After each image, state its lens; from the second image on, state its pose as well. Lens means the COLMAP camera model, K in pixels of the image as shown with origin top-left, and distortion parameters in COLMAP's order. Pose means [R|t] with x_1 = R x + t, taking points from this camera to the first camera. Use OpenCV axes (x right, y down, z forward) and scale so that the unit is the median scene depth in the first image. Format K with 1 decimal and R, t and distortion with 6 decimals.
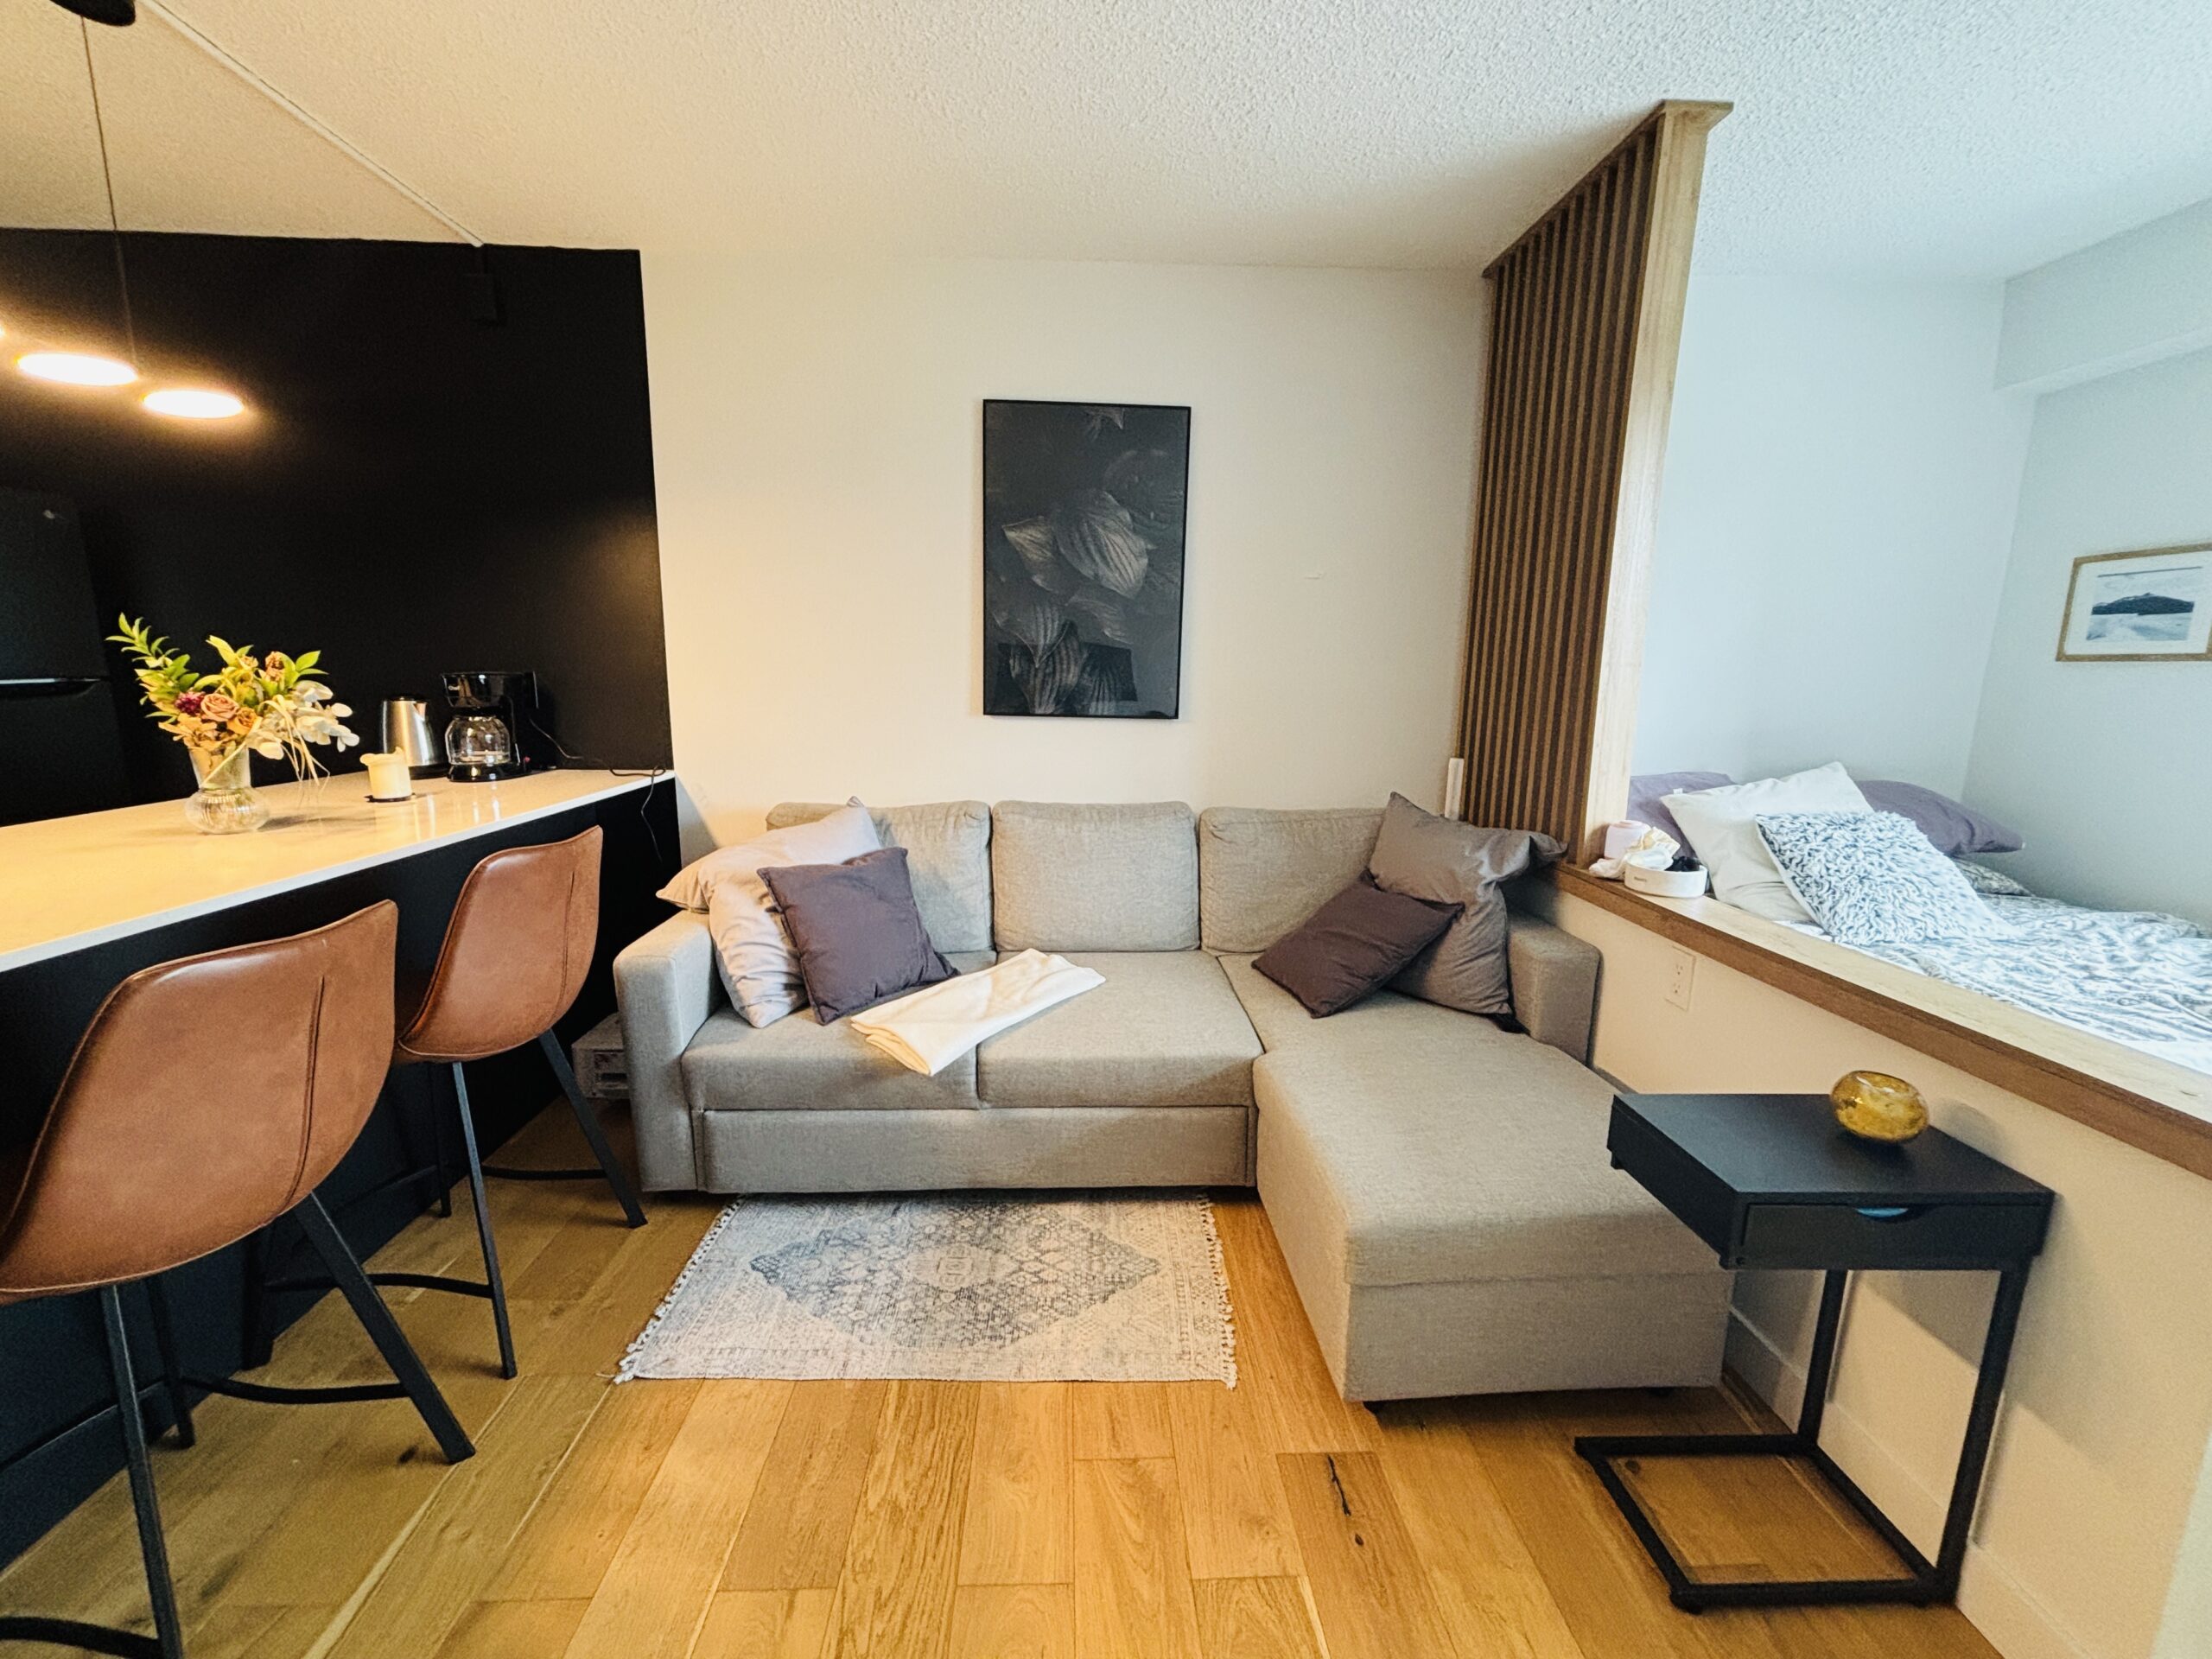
lens RADIAL K [[895.4, 0, 1111.4], [0, 895.4, 819.0], [0, 0, 1]] dist [0.031548, -0.020509]
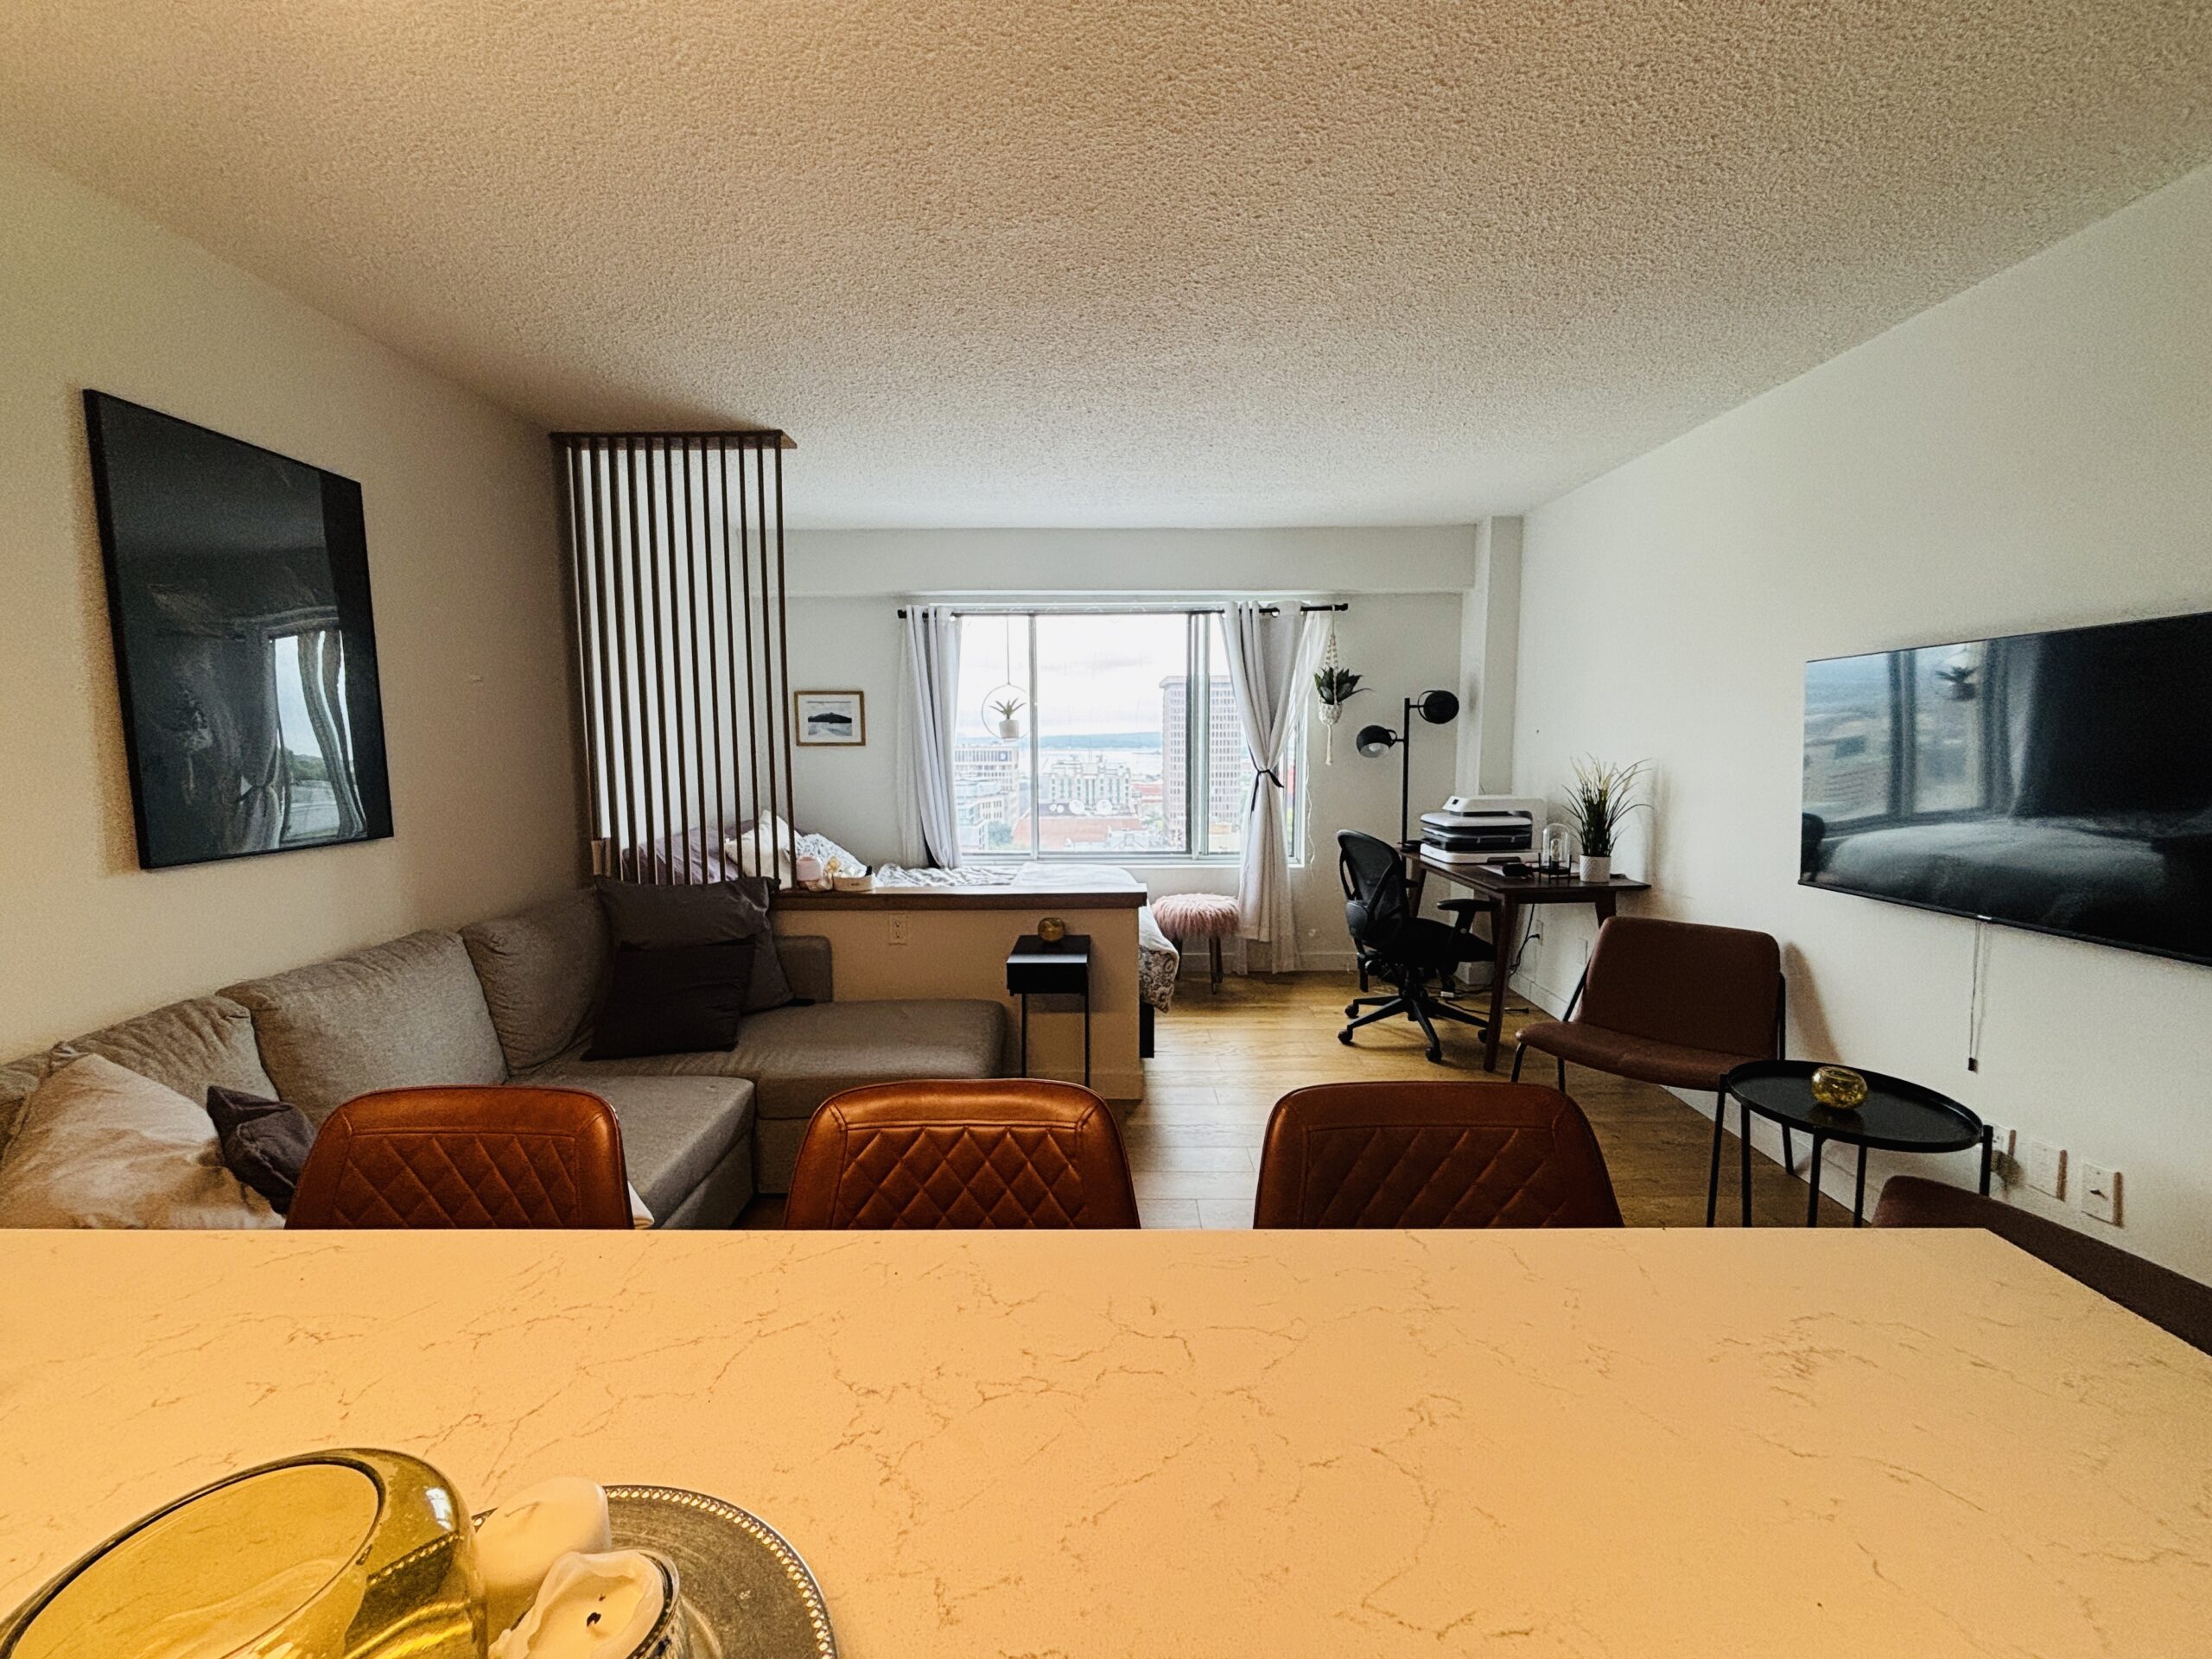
lens RADIAL K [[895.4, 0, 1111.4], [0, 895.4, 819.0], [0, 0, 1]] dist [0.031548, -0.020509]
pose [[0.048595, -0.104801, 0.993305, -0.813829], [0.166866, 0.981356, 0.095377, -0.104736], [-0.984781, 0.161114, 0.065177, 0.295480]]
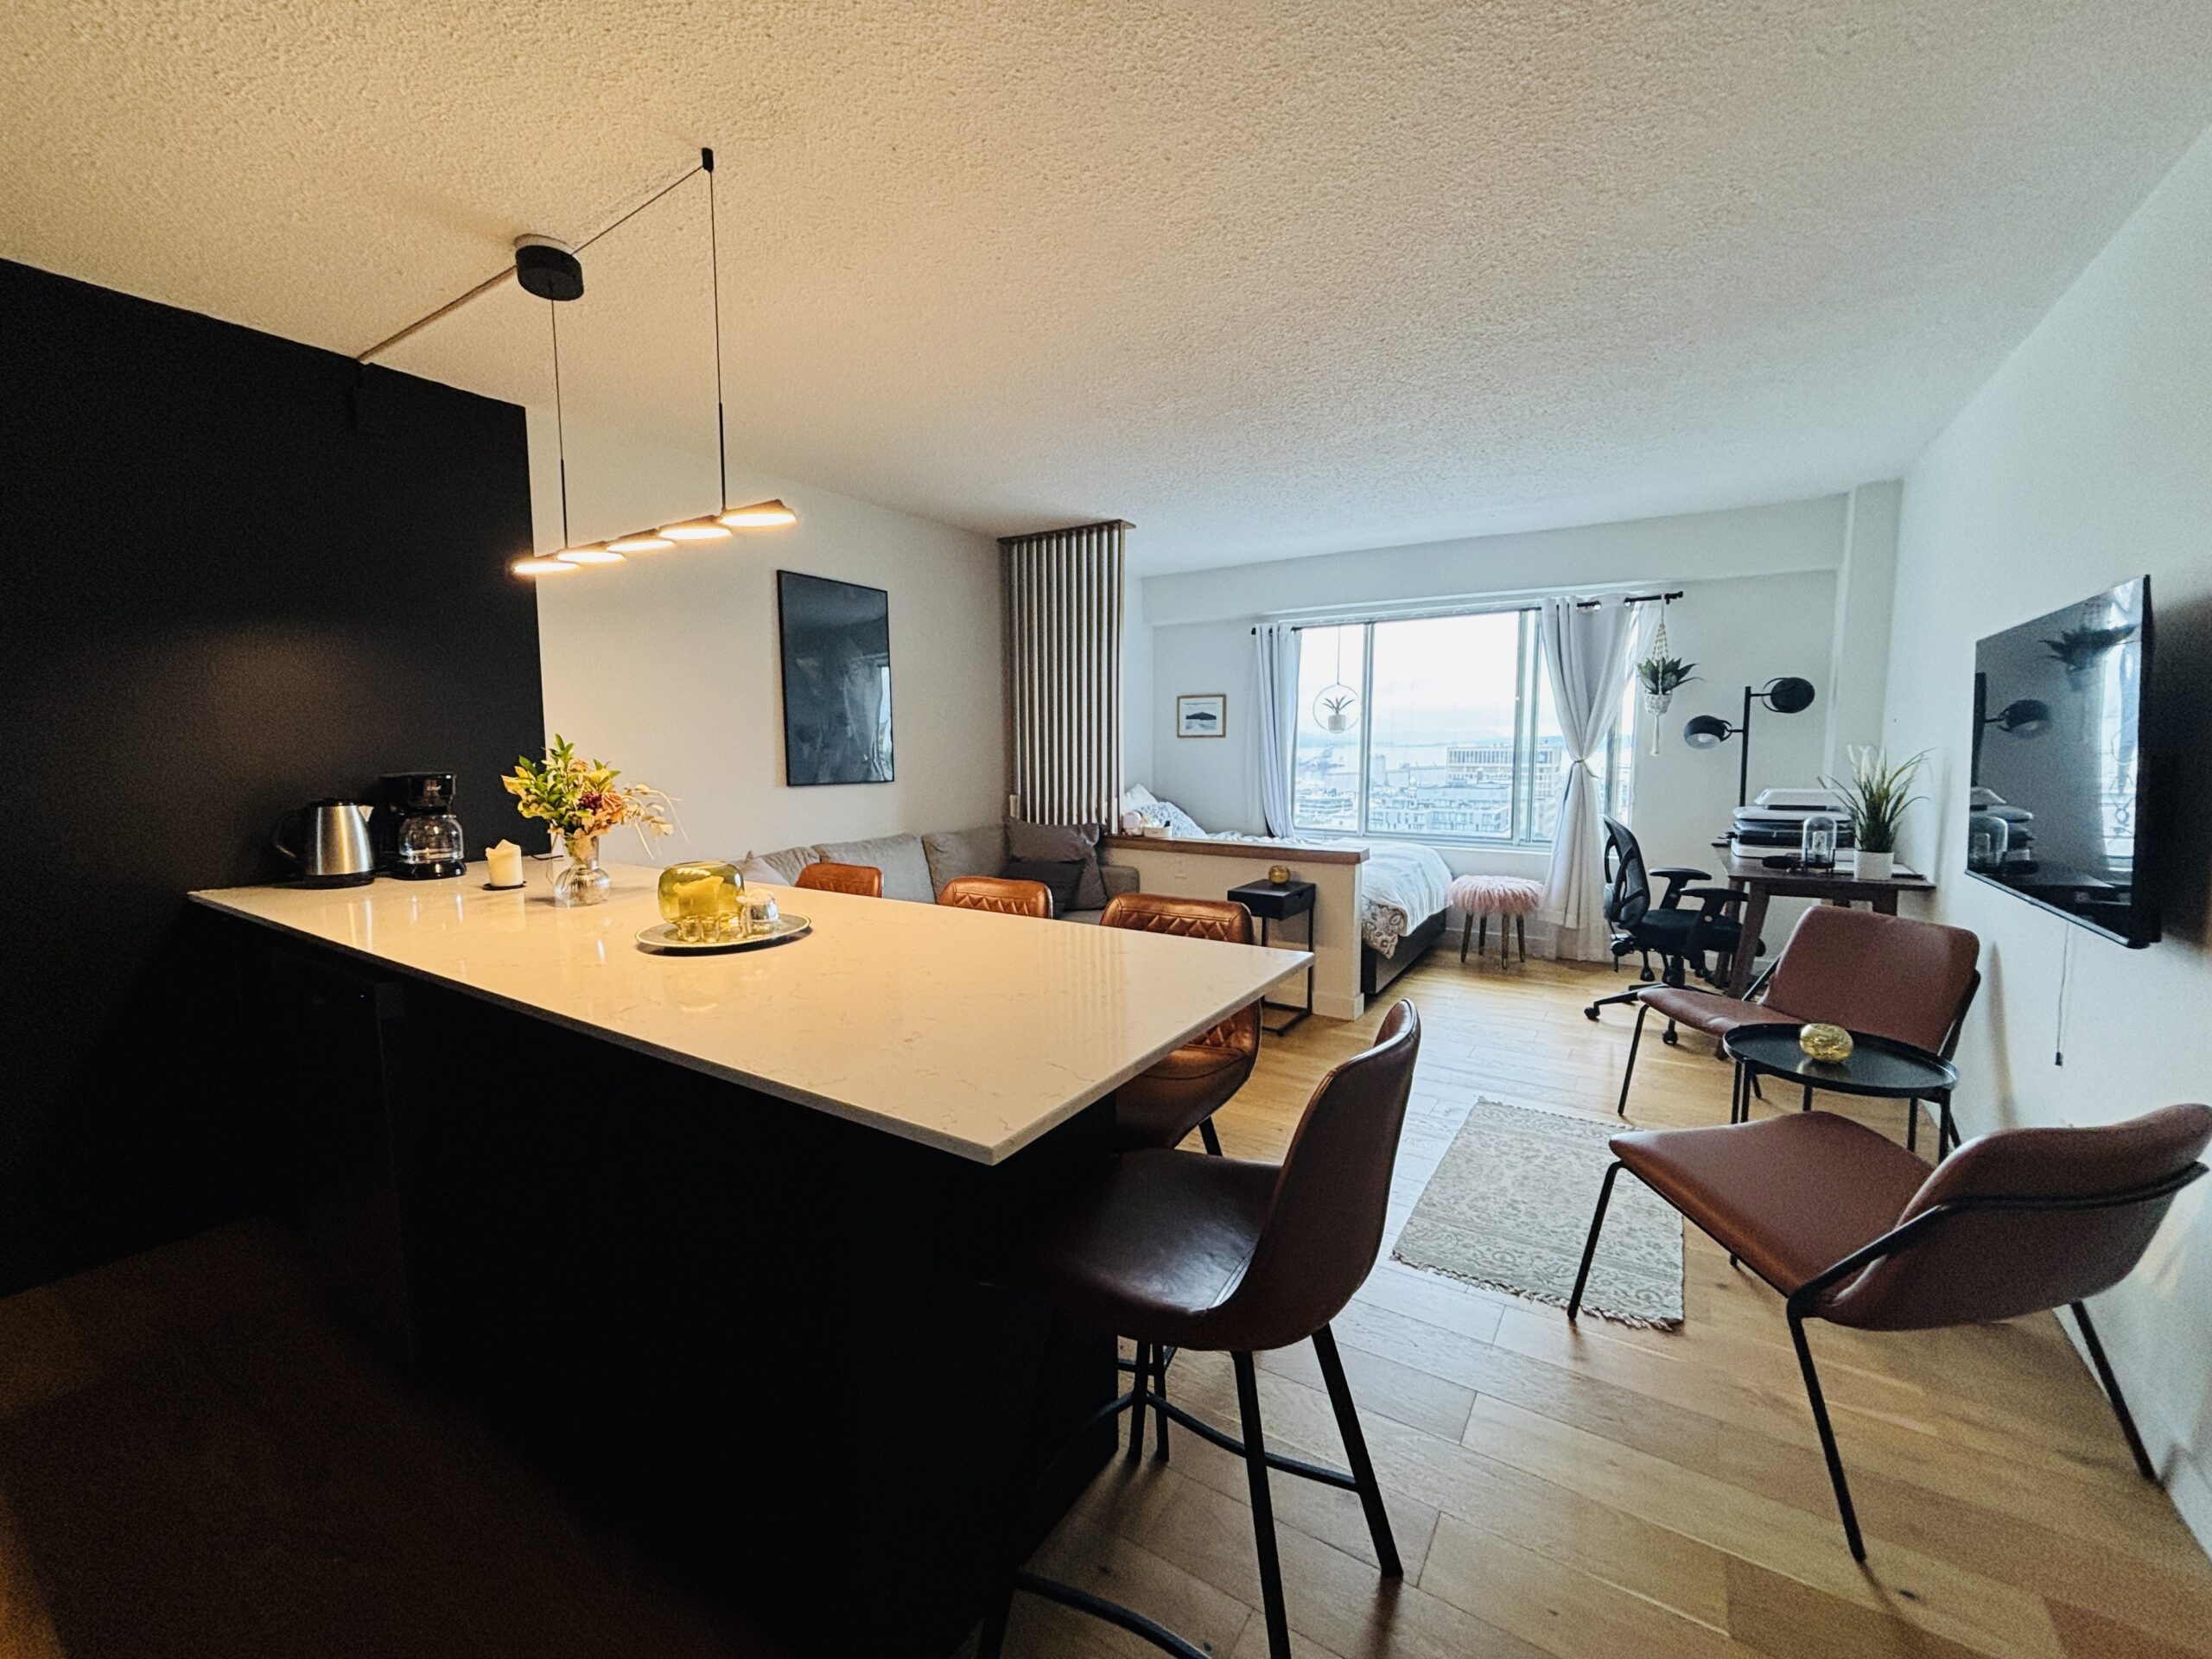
lens RADIAL K [[895.4, 0, 1111.4], [0, 895.4, 819.0], [0, 0, 1]] dist [0.031548, -0.020509]
pose [[0.567395, -0.089273, 0.818592, -1.093196], [0.144789, 0.989434, 0.007546, -0.004535], [-0.810616, 0.114242, 0.574325, -0.218447]]
